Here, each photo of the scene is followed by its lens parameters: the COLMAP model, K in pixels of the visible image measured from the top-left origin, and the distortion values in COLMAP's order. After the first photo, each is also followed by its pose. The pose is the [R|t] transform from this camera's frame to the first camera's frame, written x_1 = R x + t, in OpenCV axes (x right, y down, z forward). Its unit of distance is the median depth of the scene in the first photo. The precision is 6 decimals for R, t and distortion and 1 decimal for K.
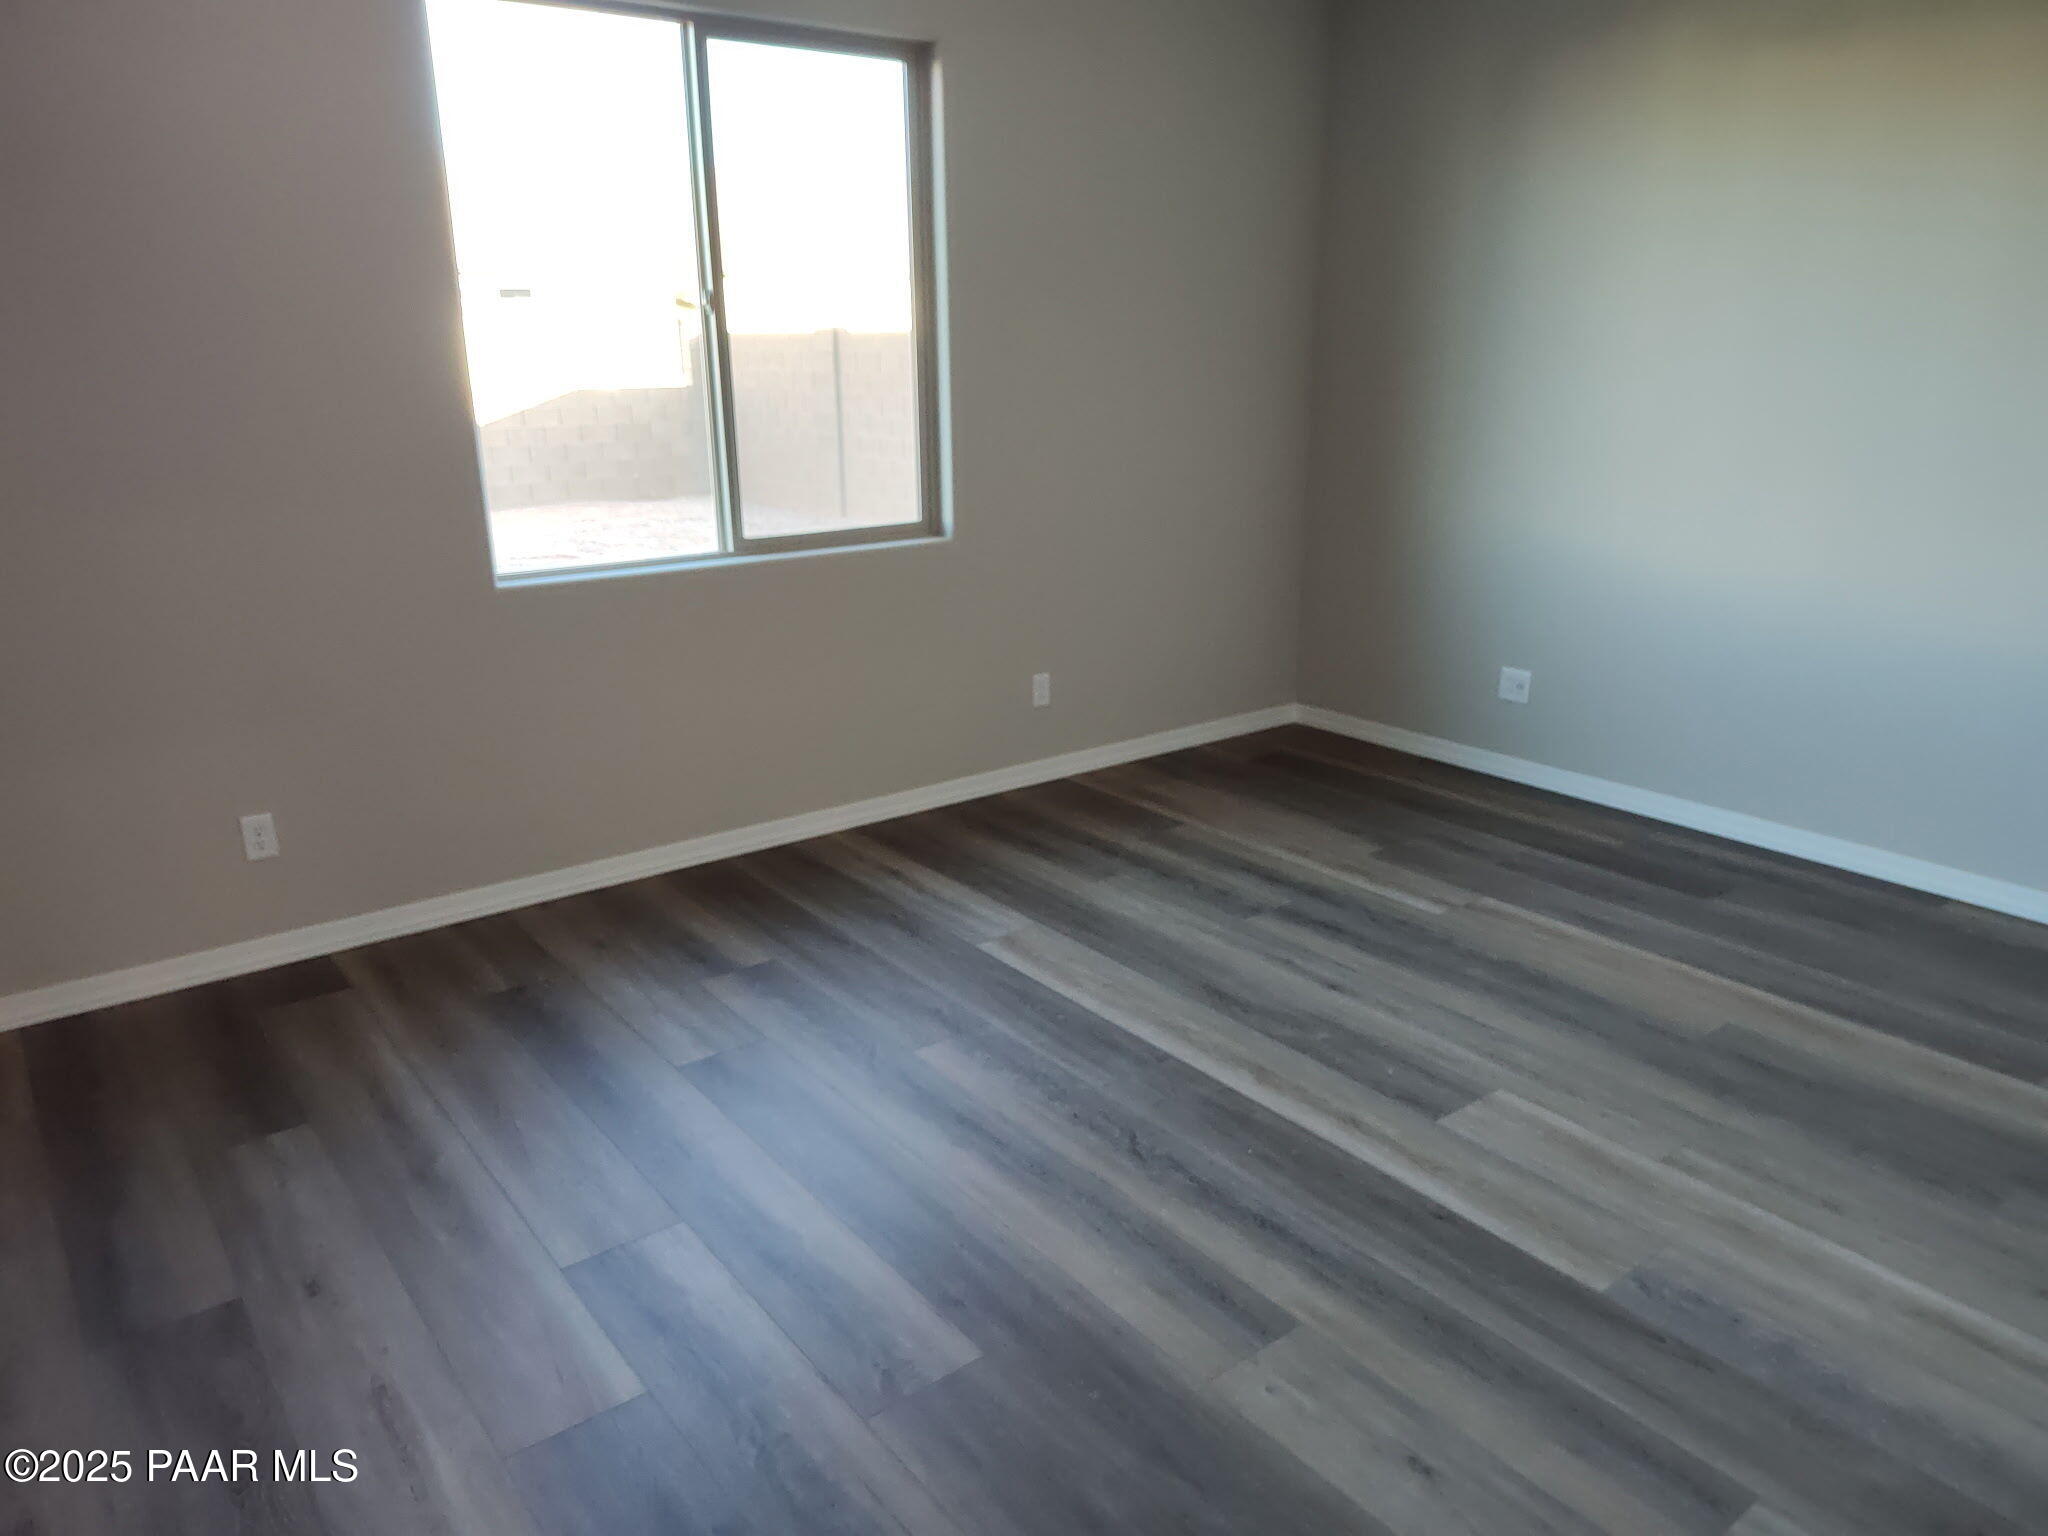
lens RADIAL K [[1407.2, 0, 1017.1], [0, 1407.2, 774.9], [0, 0, 1]] dist [0.023251, -0.005356]
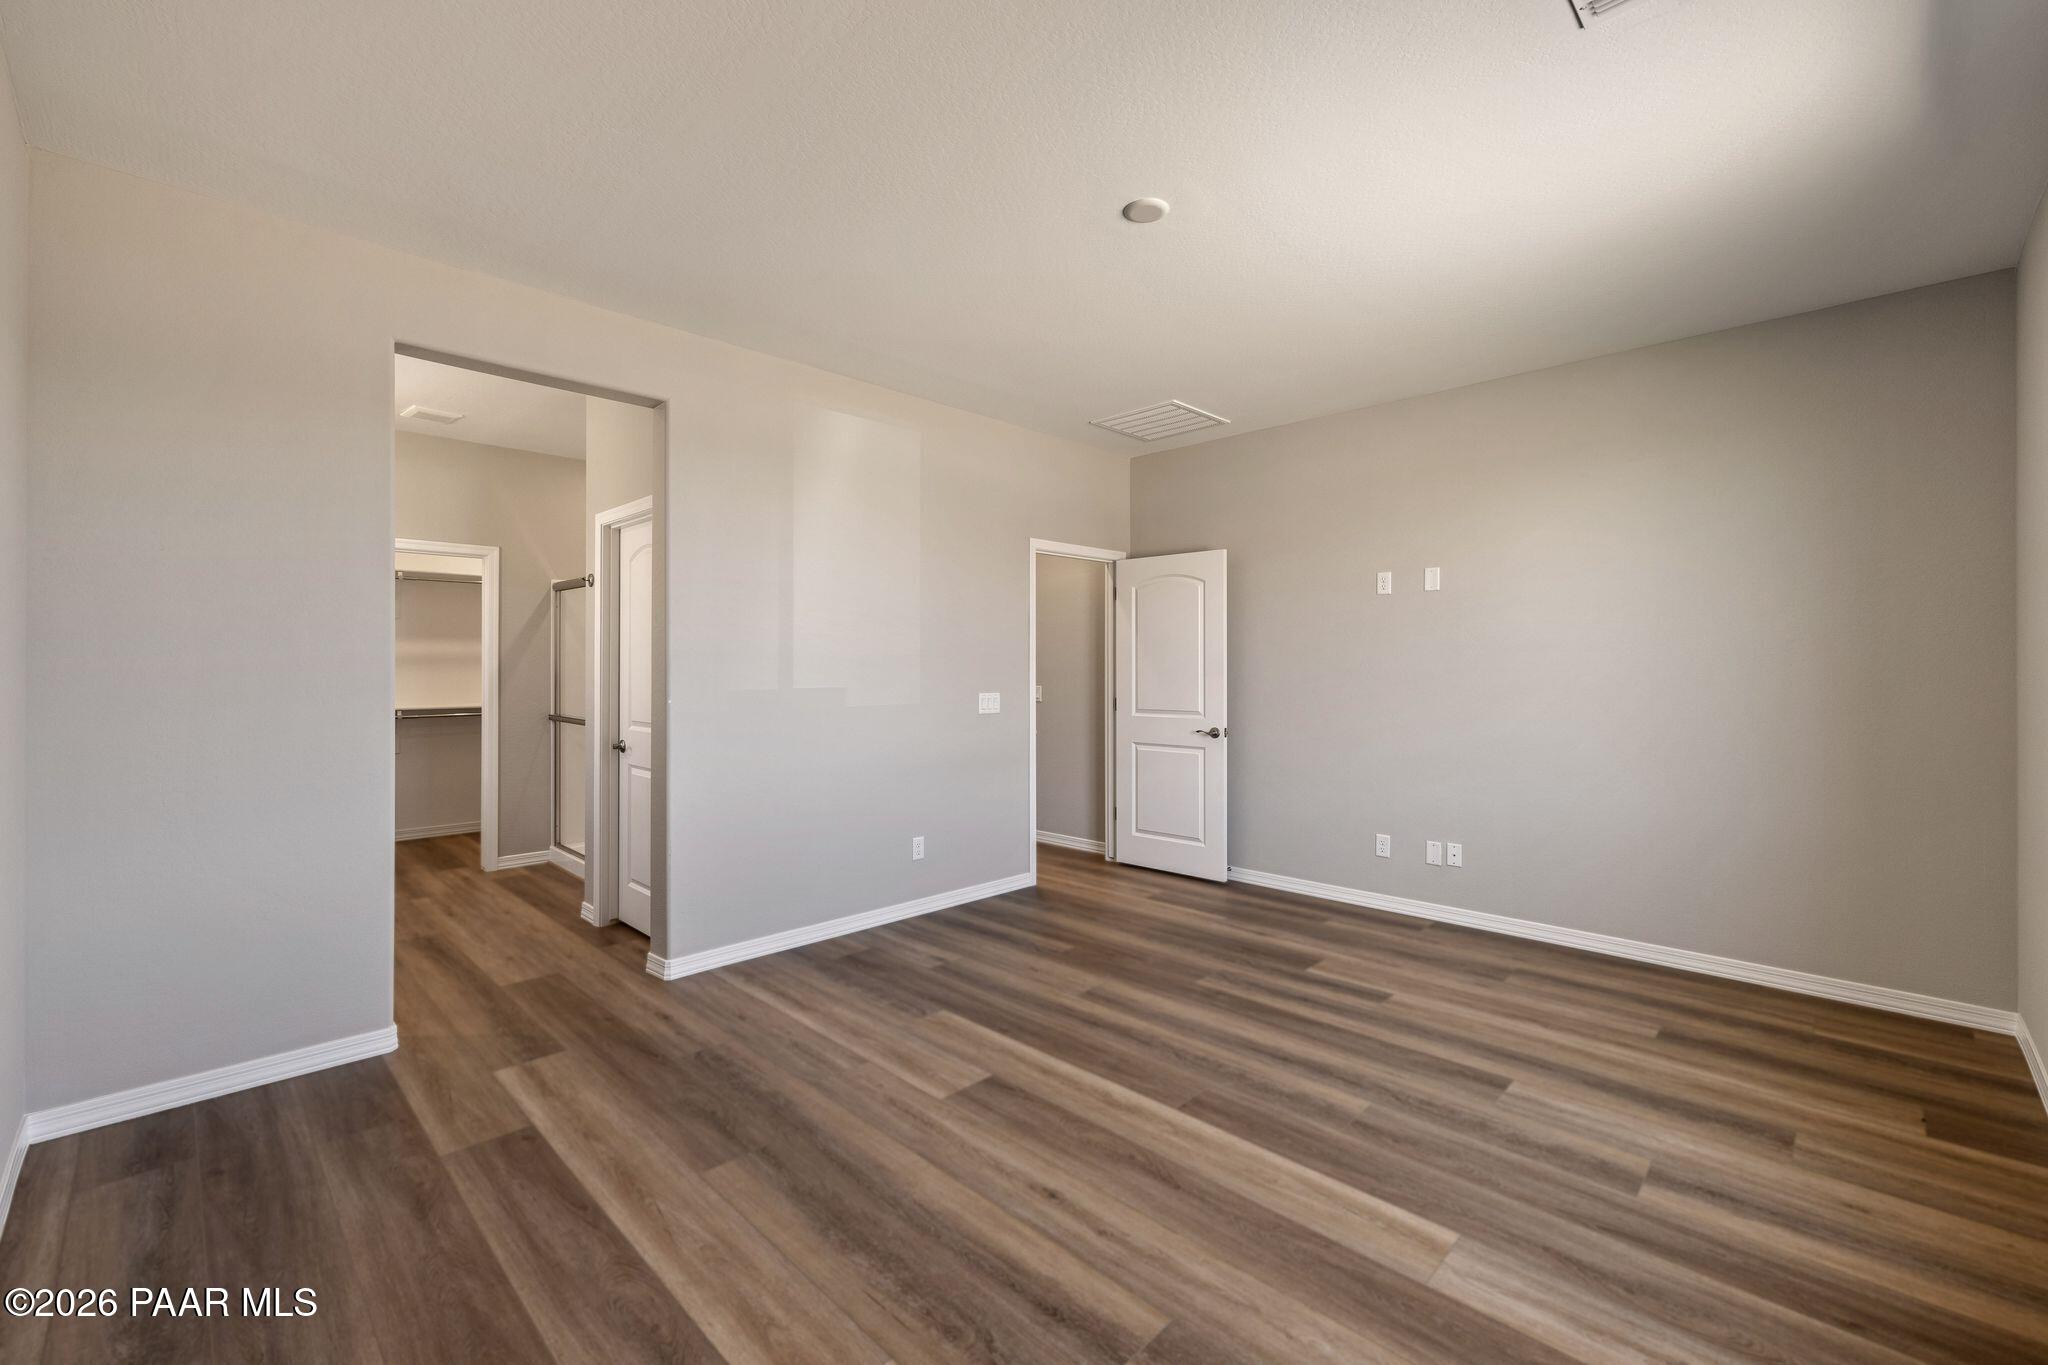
lens RADIAL K [[862.1, 0, 1014.7], [0, 862.1, 668.4], [0, 0, 1]] dist [-0.001023, 0.000009]
pose [[-0.990212, 0.007435, -0.139370, 0.381328], [-0.034763, 0.953971, 0.297877, -0.437017], [0.135170, 0.299806, -0.944376, 1.673640]]
